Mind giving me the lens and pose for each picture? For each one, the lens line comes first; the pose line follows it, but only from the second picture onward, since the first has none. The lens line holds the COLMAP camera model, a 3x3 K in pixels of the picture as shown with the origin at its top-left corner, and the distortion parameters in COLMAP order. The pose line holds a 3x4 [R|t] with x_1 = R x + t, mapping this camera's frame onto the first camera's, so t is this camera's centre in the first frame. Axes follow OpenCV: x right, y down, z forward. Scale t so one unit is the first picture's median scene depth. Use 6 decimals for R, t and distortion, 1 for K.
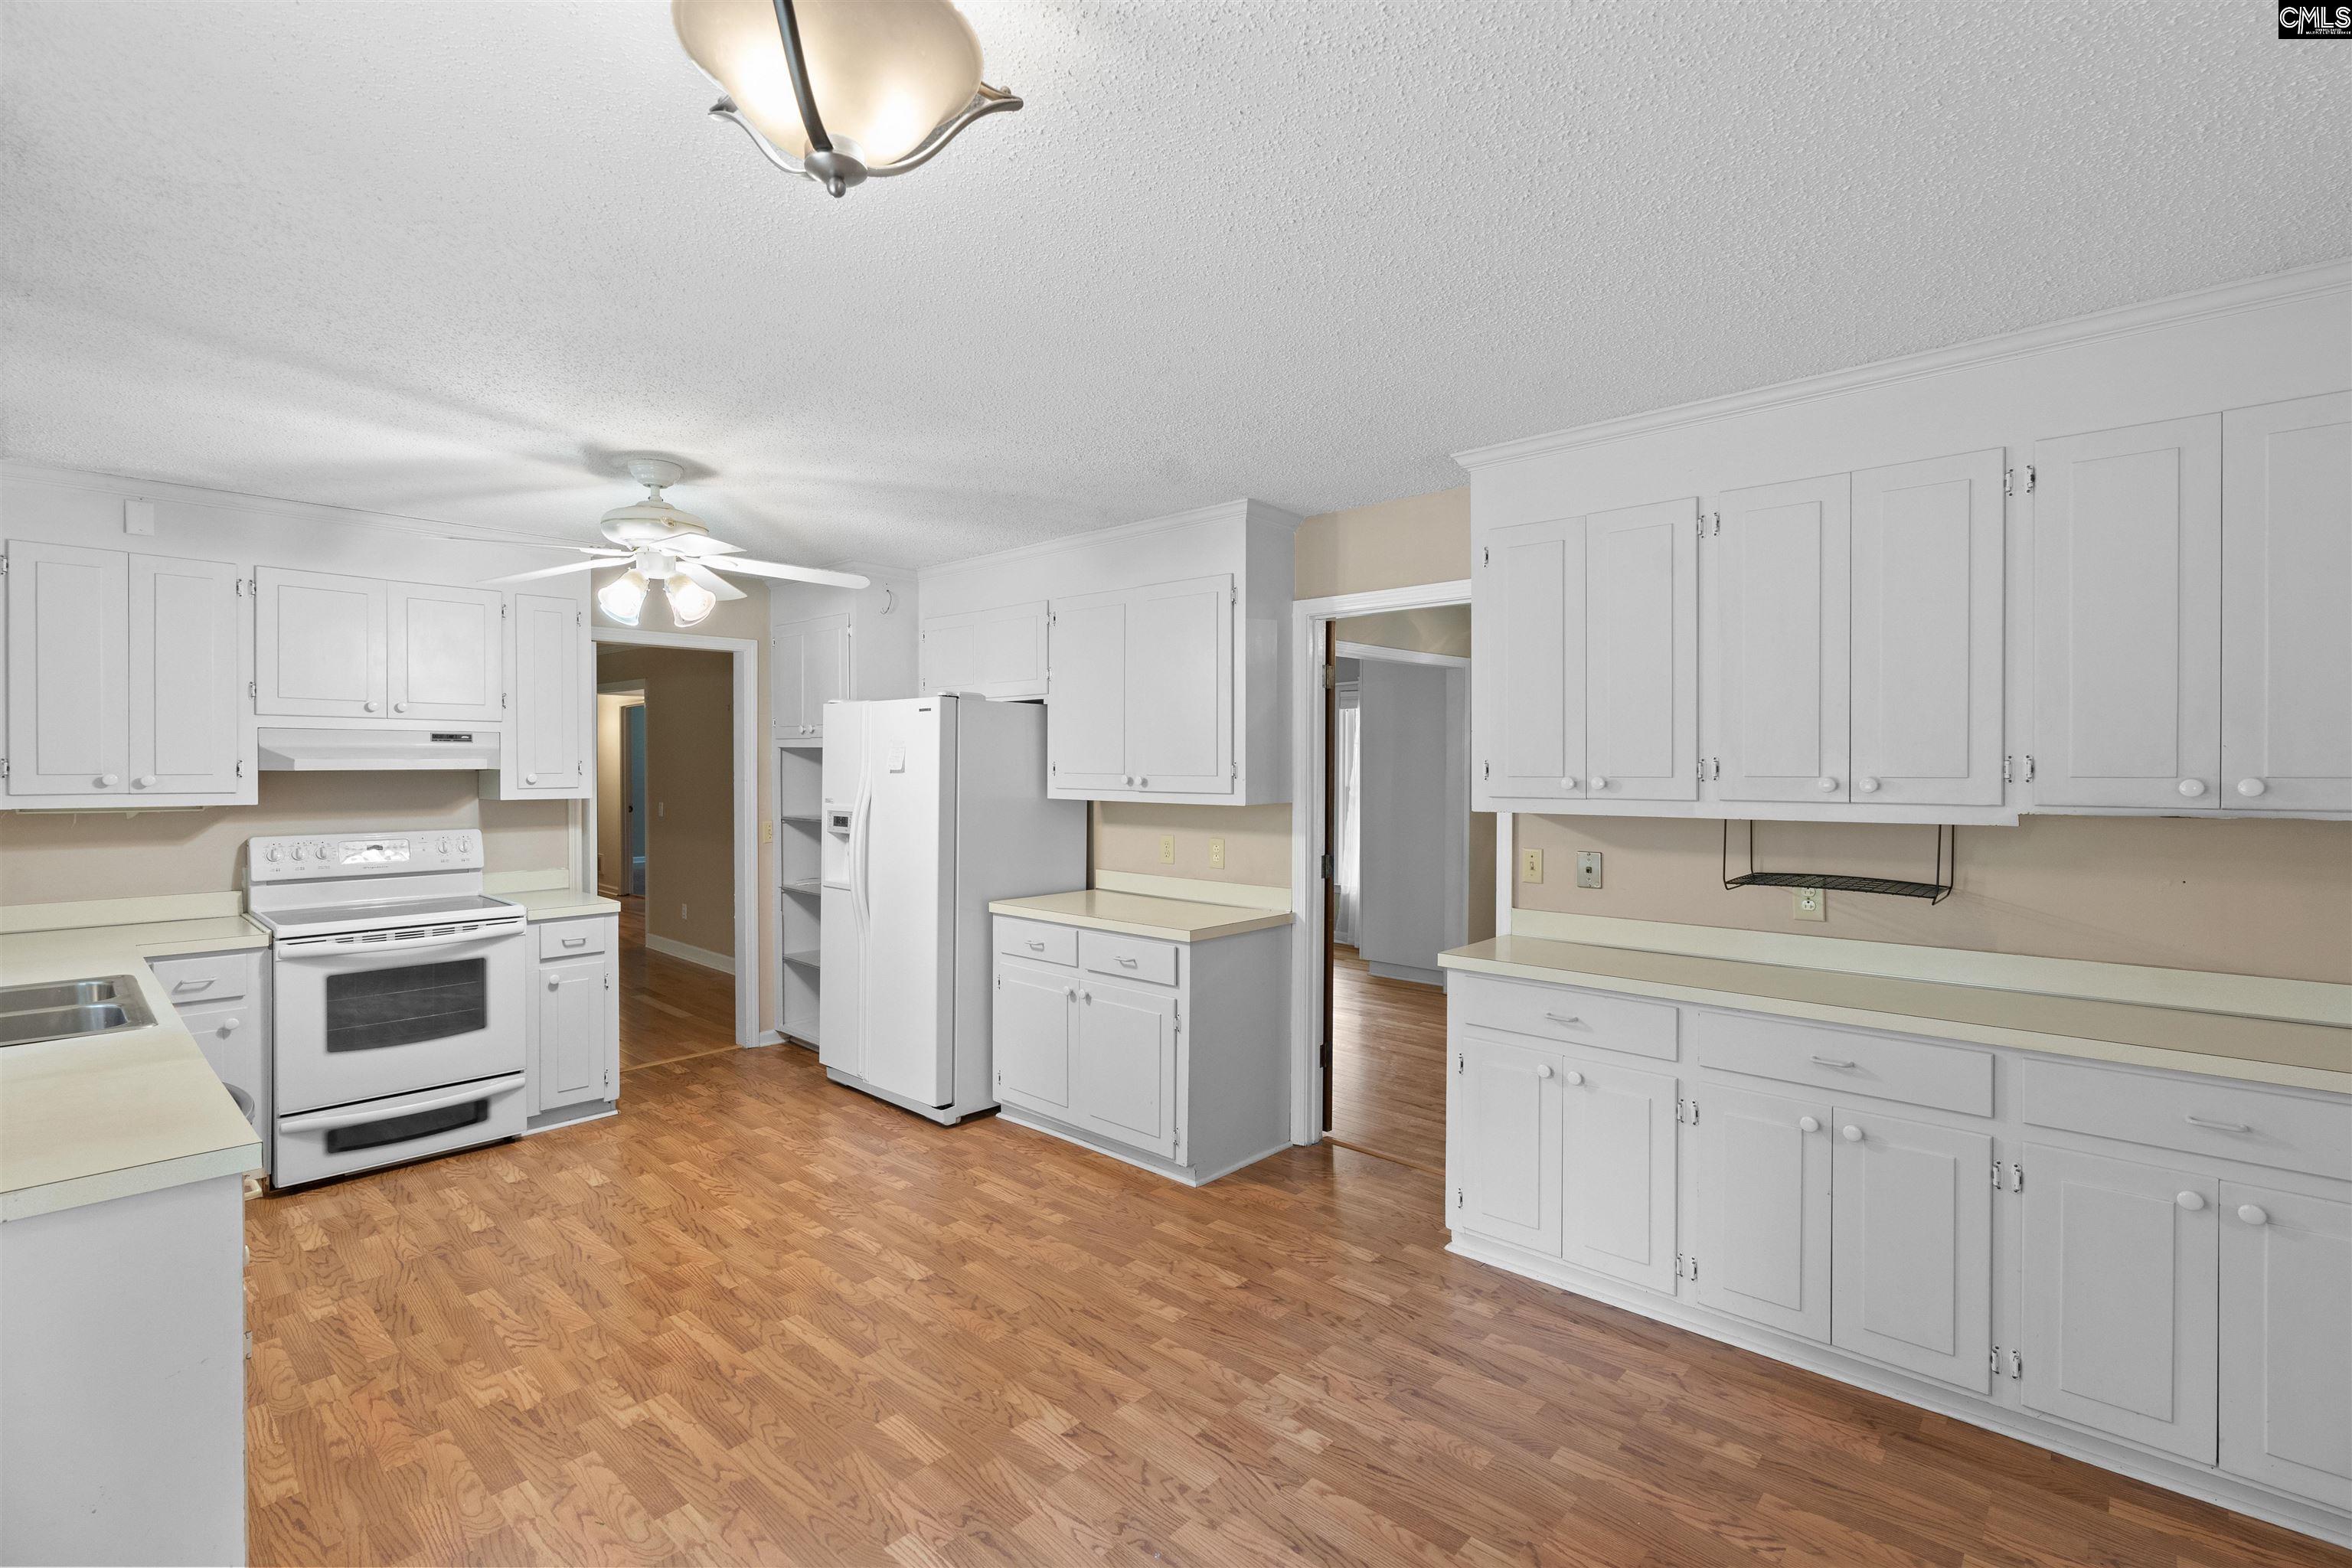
lens RADIAL K [[1069.5, 0, 1146.3], [0, 1069.5, 768.6], [0, 0, 1]] dist [-0.016357, 0.005586]
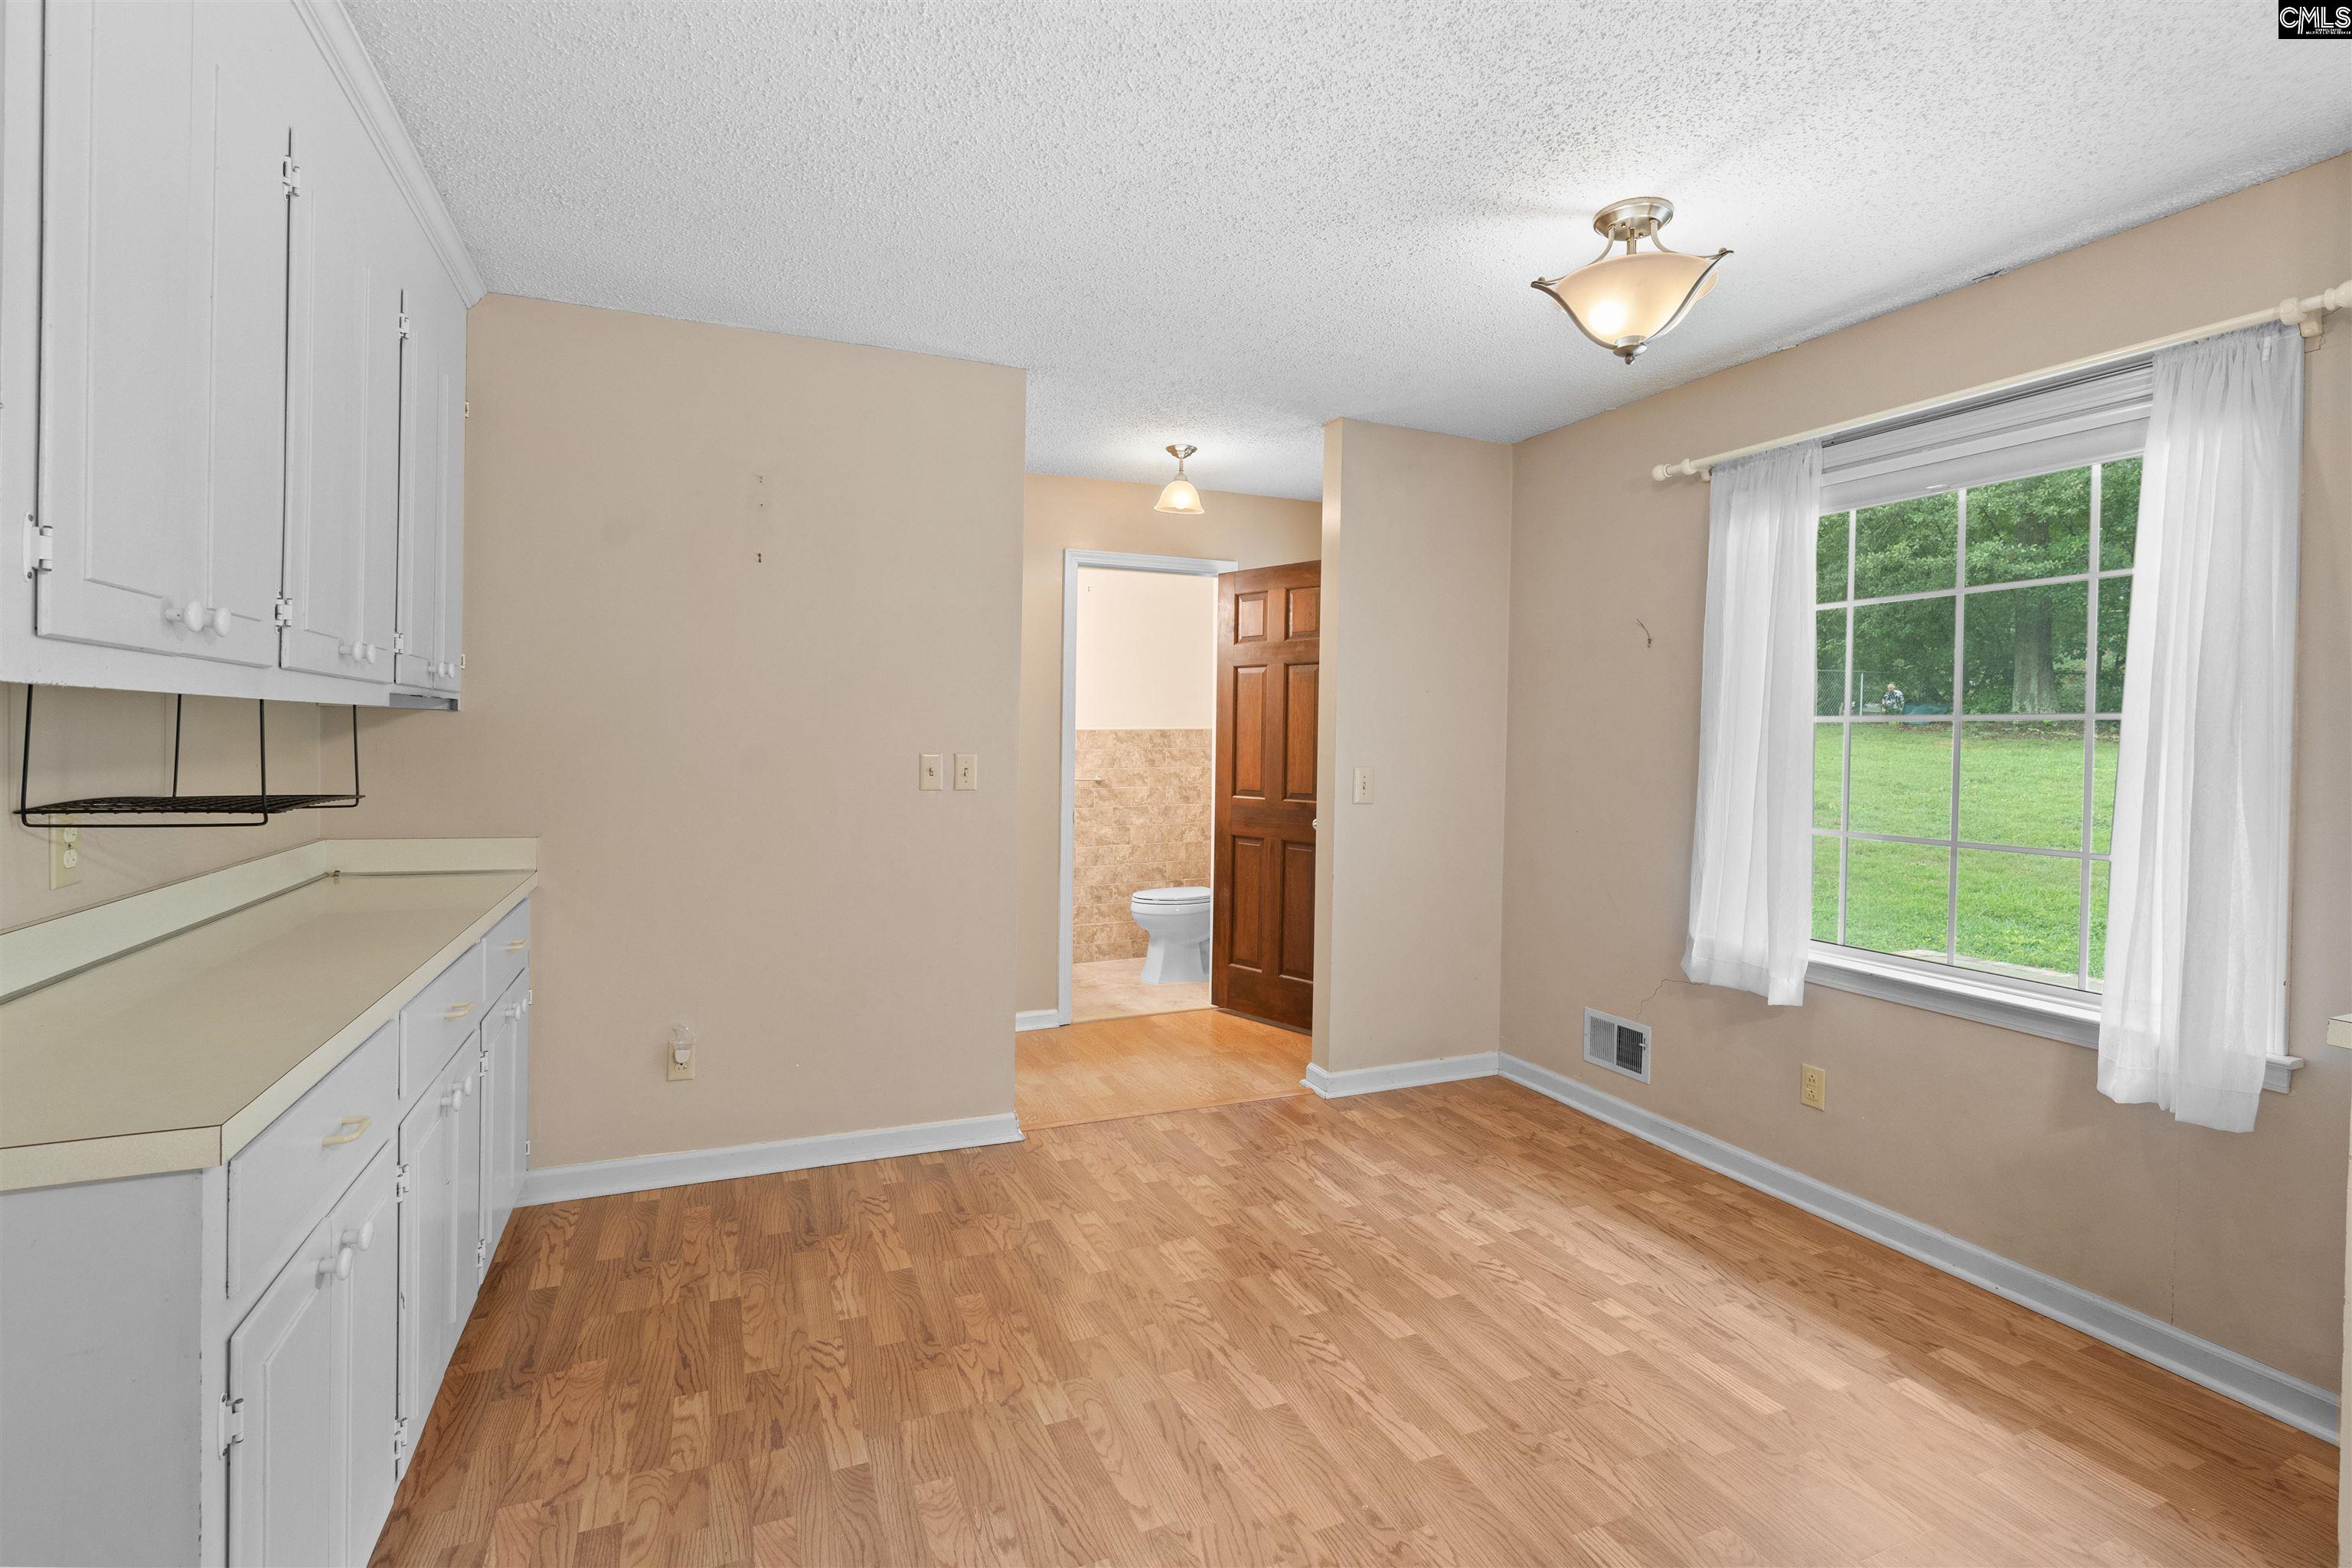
lens RADIAL K [[1069.5, 0, 1168.1], [0, 1069.5, 747.3], [0, 0, 1]] dist [-0.016357, 0.005586]
pose [[-0.918560, -0.016949, 0.394918, -0.119856], [-0.012433, 0.999825, 0.013991, 0.051221], [-0.395086, 0.007941, -0.918610, 1.242154]]
